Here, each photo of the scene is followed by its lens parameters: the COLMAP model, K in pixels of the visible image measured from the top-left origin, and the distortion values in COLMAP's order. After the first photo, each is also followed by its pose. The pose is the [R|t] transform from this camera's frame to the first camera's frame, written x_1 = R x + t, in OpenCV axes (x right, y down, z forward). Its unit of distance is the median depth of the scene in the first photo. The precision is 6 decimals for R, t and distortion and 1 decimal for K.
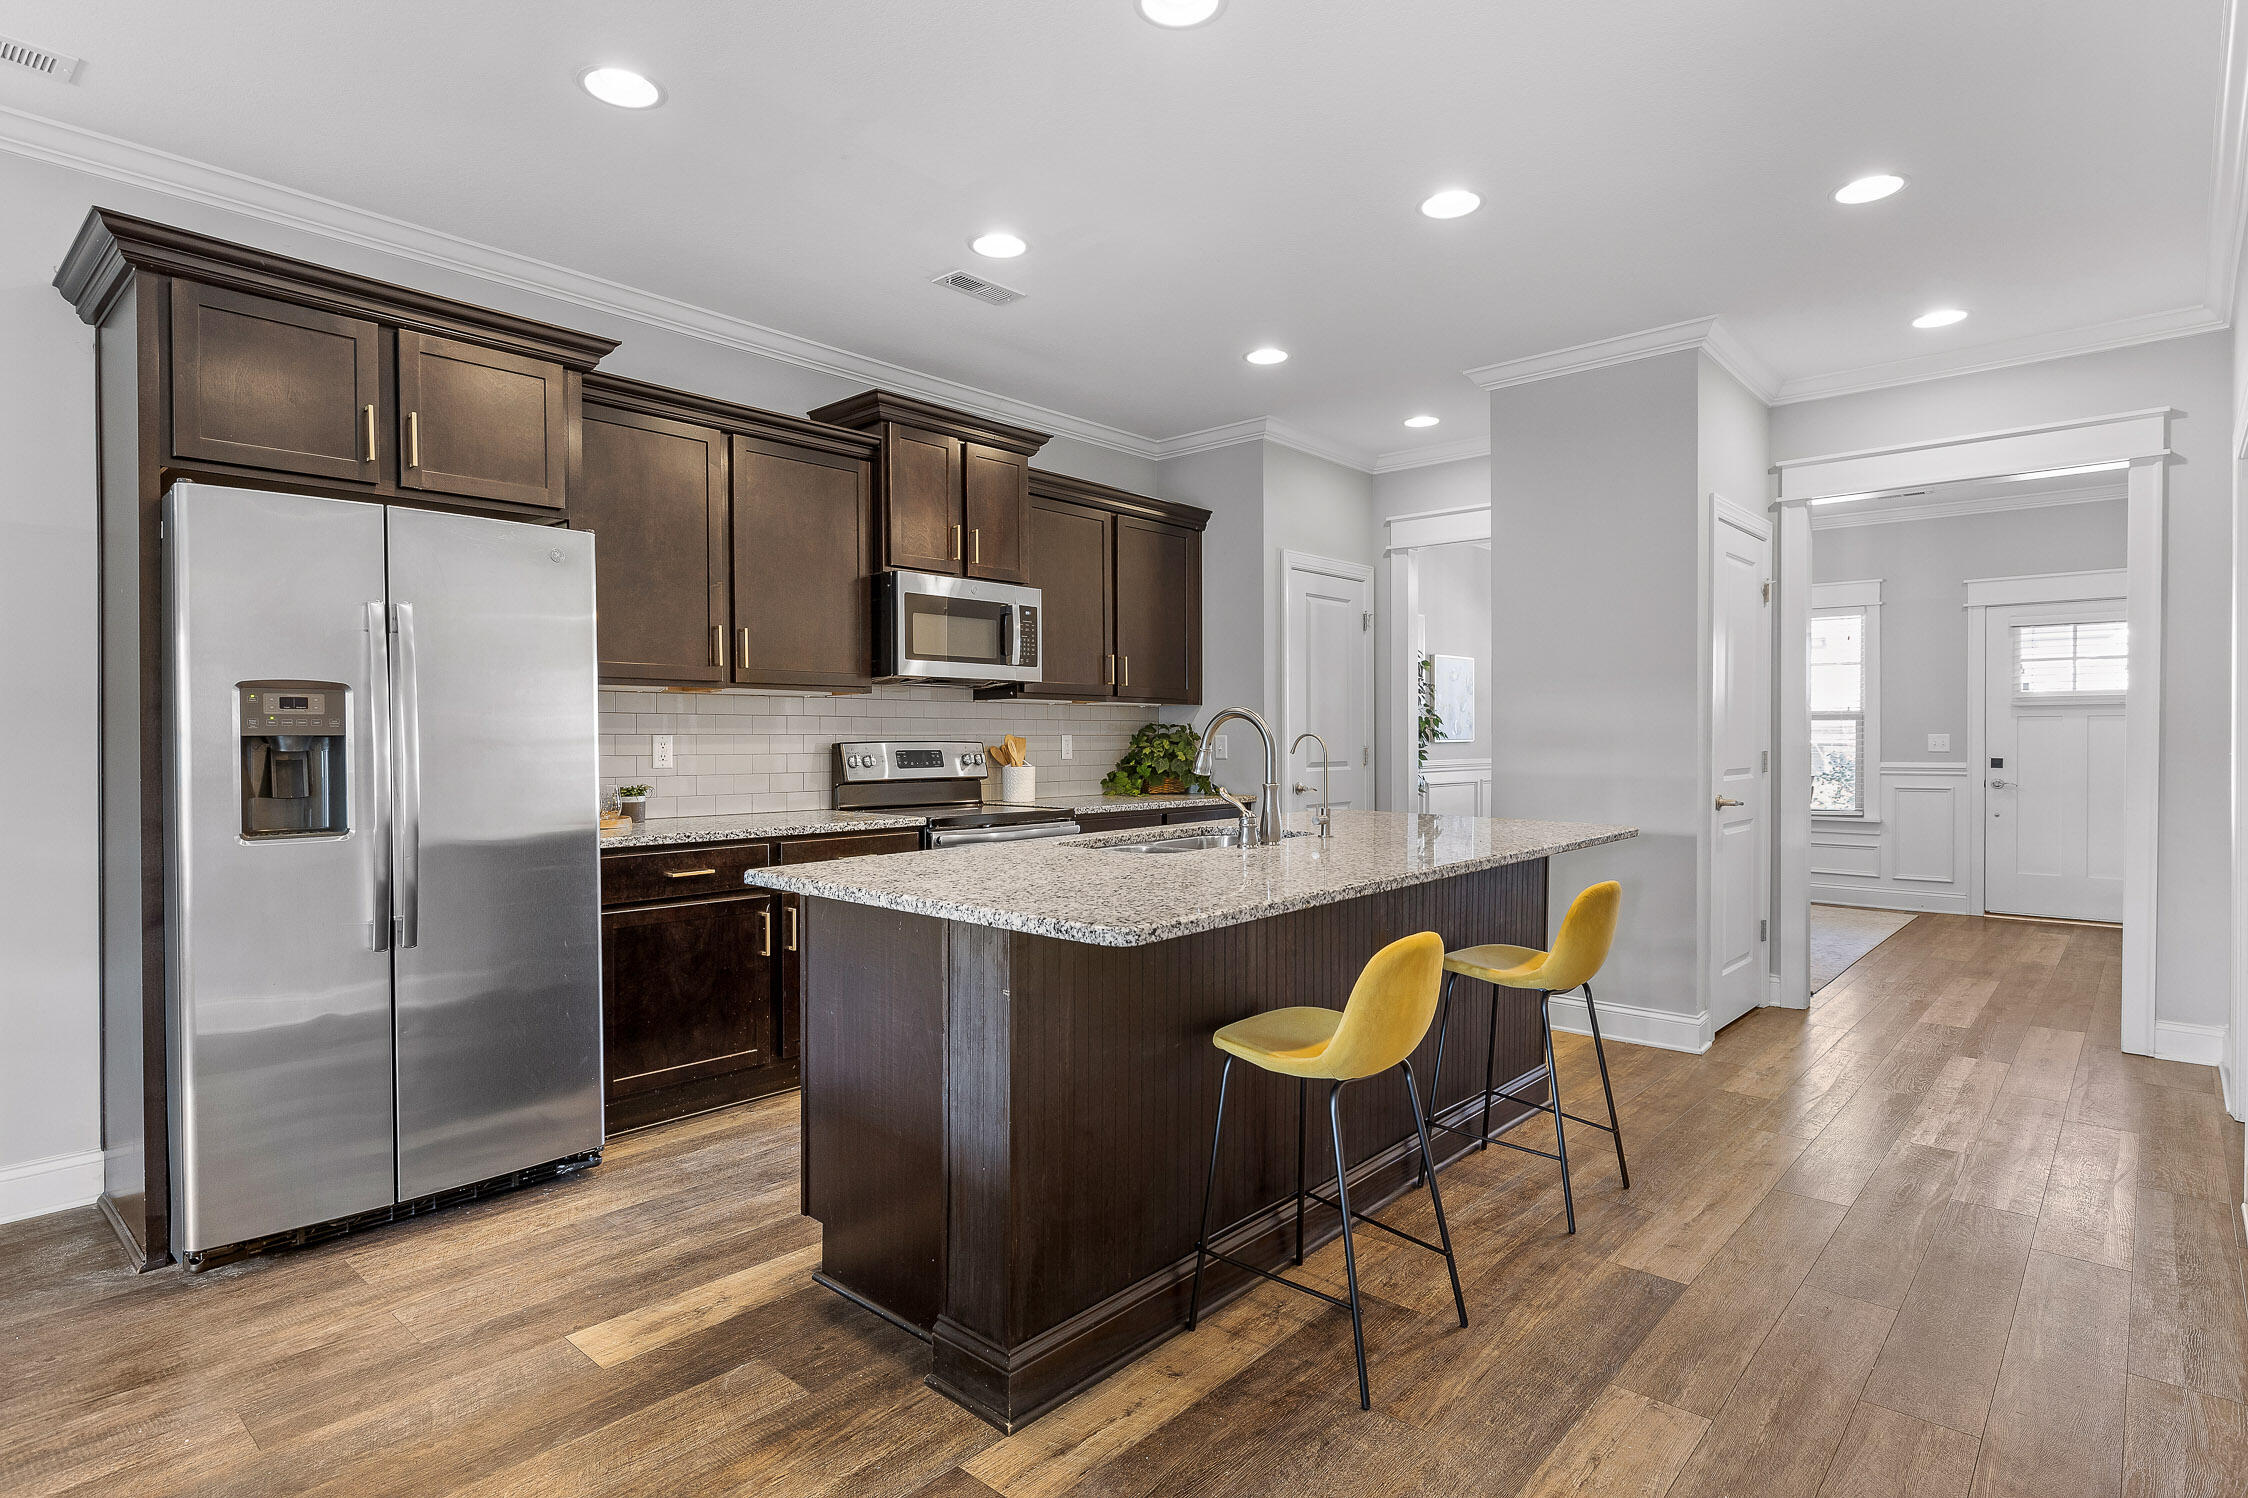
lens RADIAL K [[1157.0, 0, 1122.0], [0, 1157.0, 745.3], [0, 0, 1]] dist [-0.006515, -0.000625]
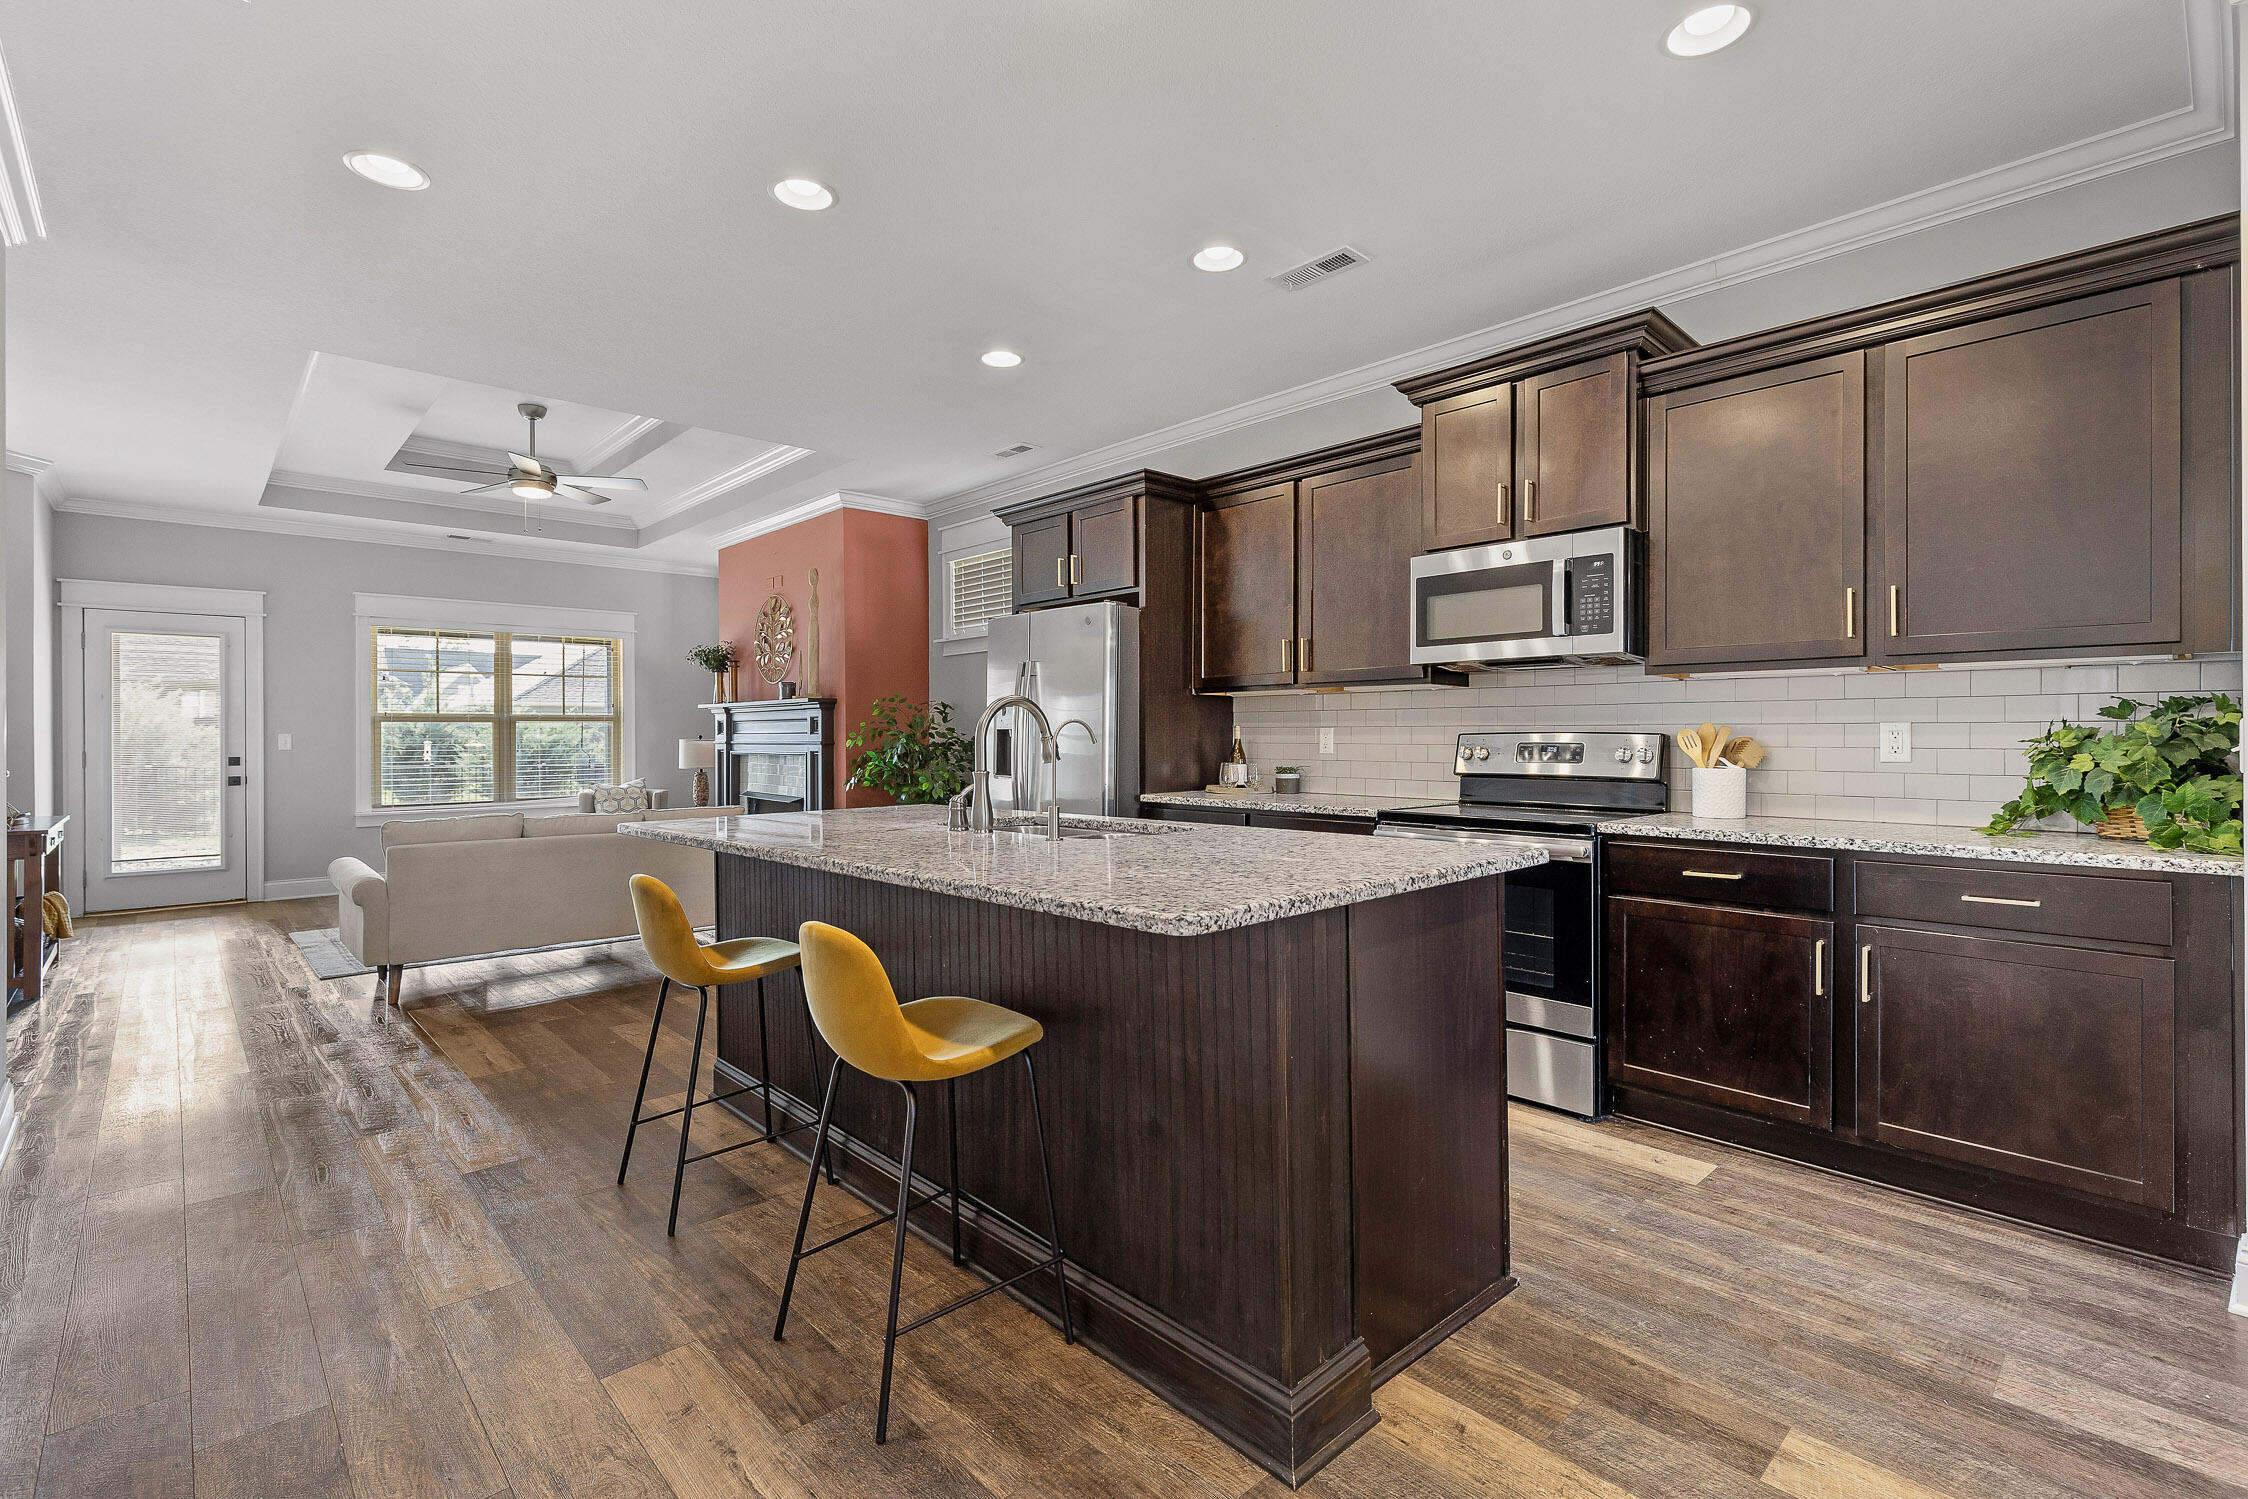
lens RADIAL K [[1012.6, 0, 1115.1], [0, 1012.6, 738.0], [0, 0, 1]] dist [0.002286, -0.000393]
pose [[-0.086017, 0.001661, -0.996292, 0.639874], [-0.006387, 0.999977, 0.002219, 0.001406], [0.996273, 0.006554, -0.086005, 0.771675]]
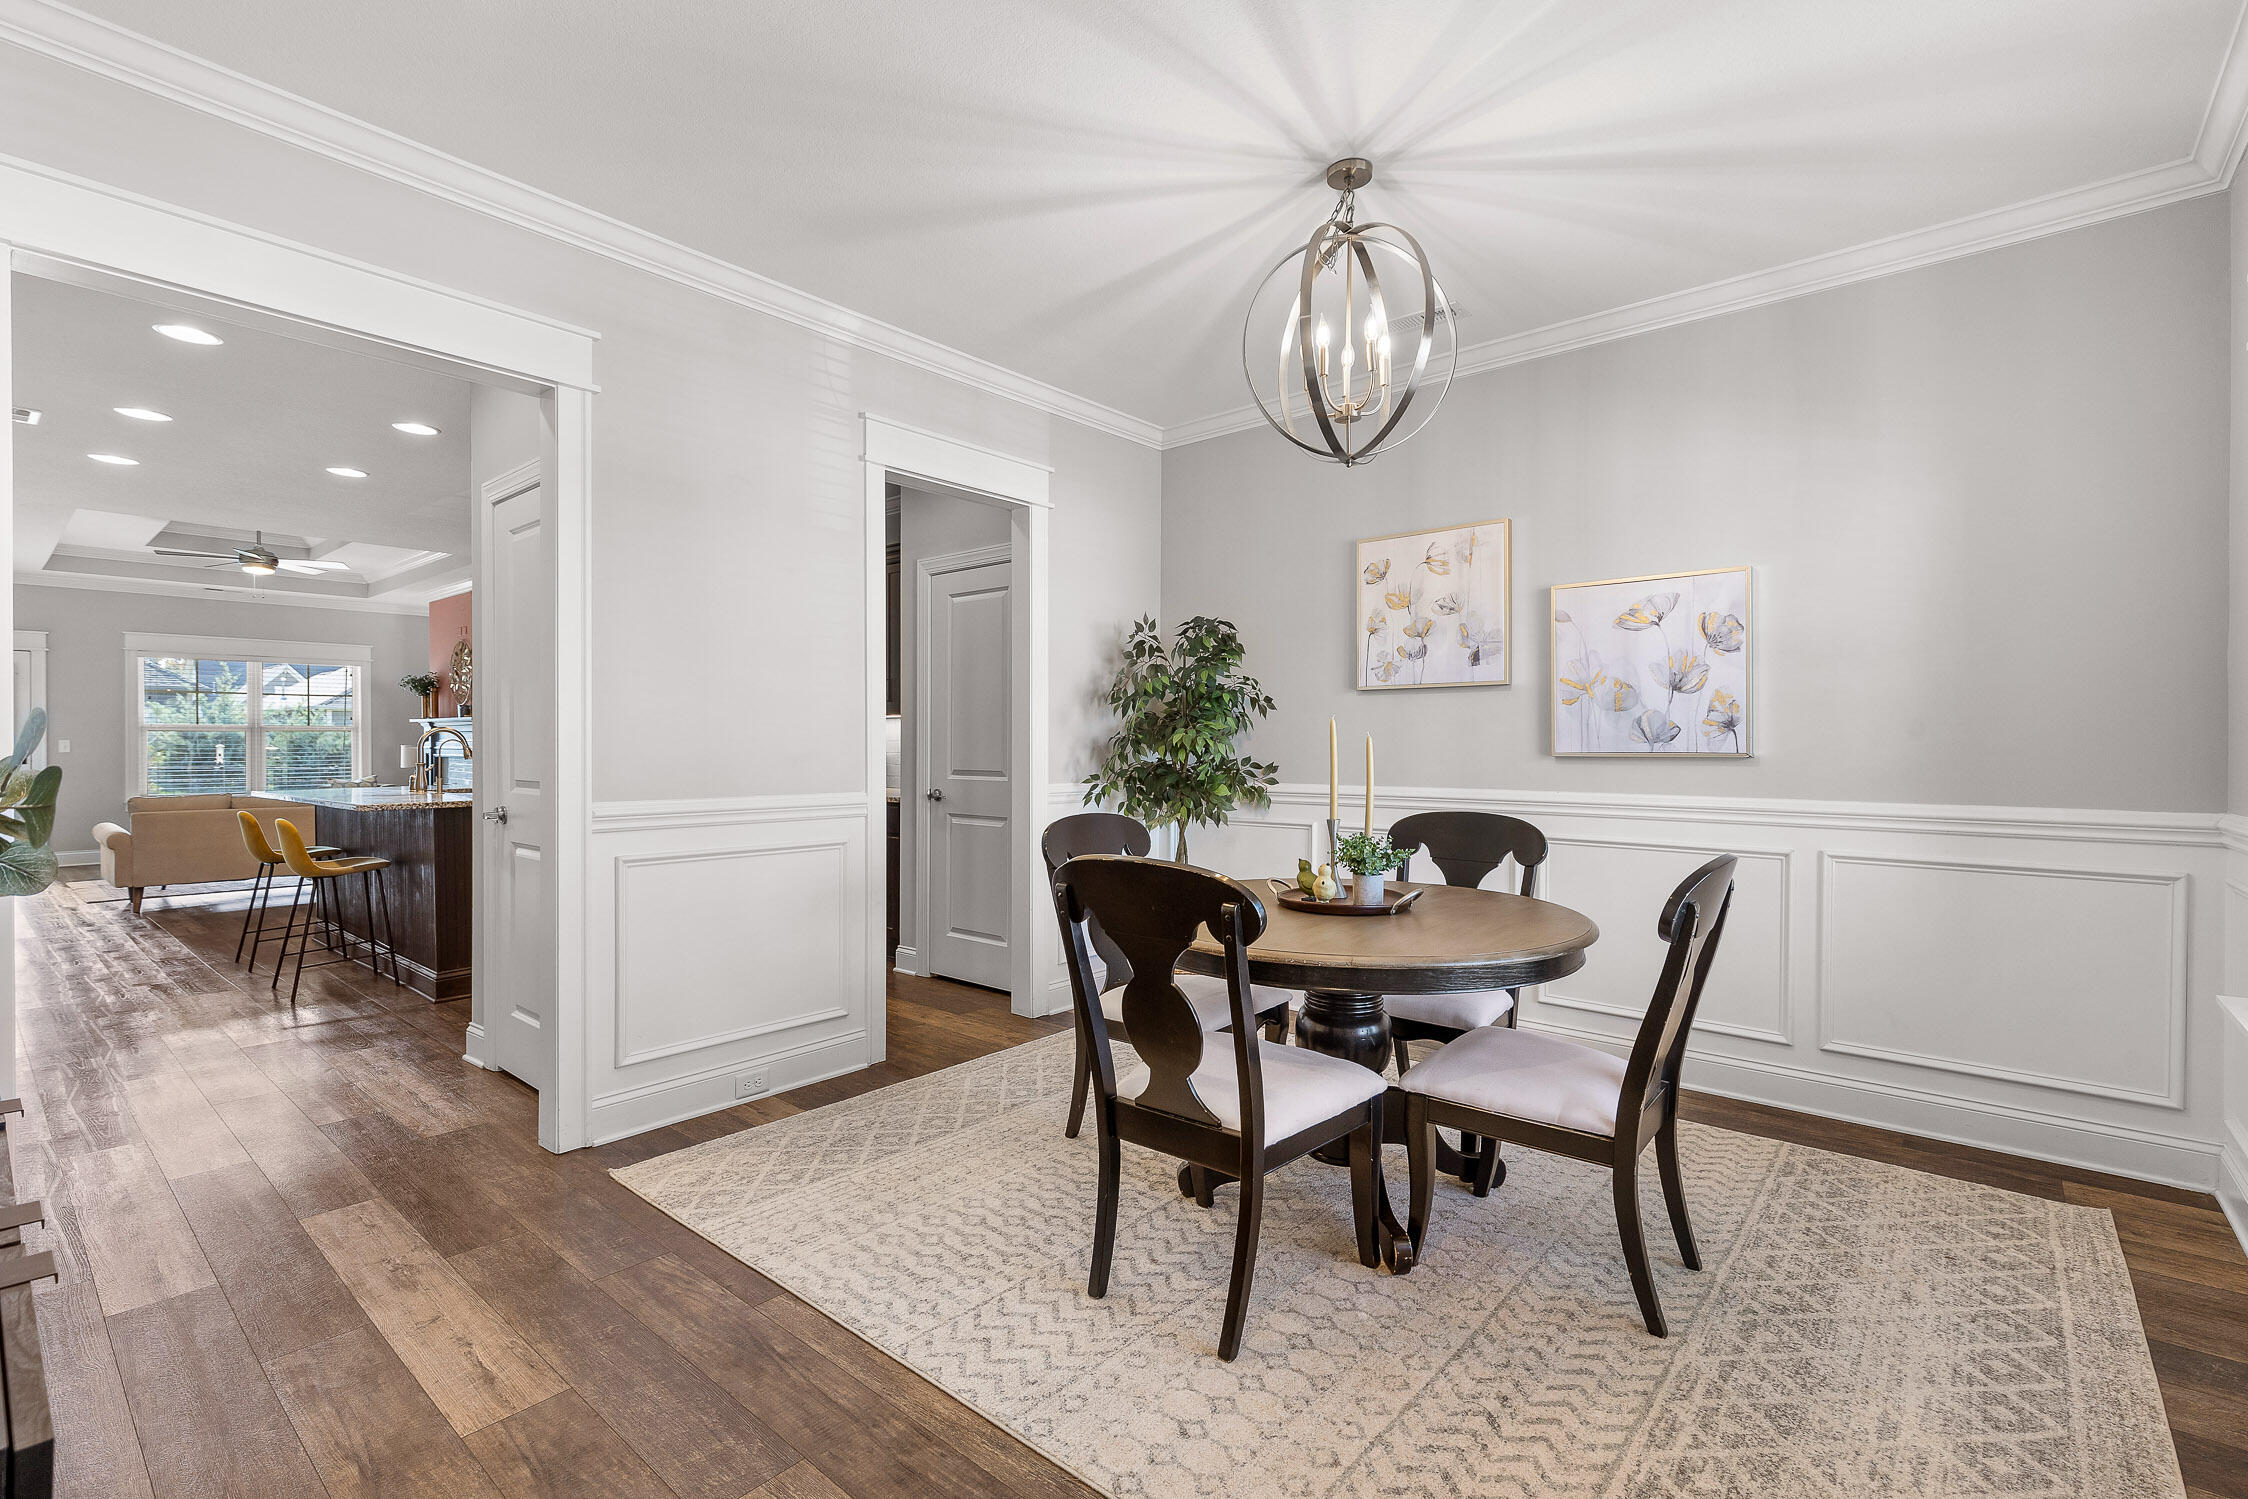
lens RADIAL K [[1012.6, 0, 1100.7], [0, 1012.6, 737.1], [0, 0, 1]] dist [0.002286, -0.000393]
pose [[0.022722, -0.008367, -0.999707, 1.284594], [-0.014661, 0.999855, -0.008702, -0.009832], [0.999634, 0.014855, 0.022596, 1.406355]]
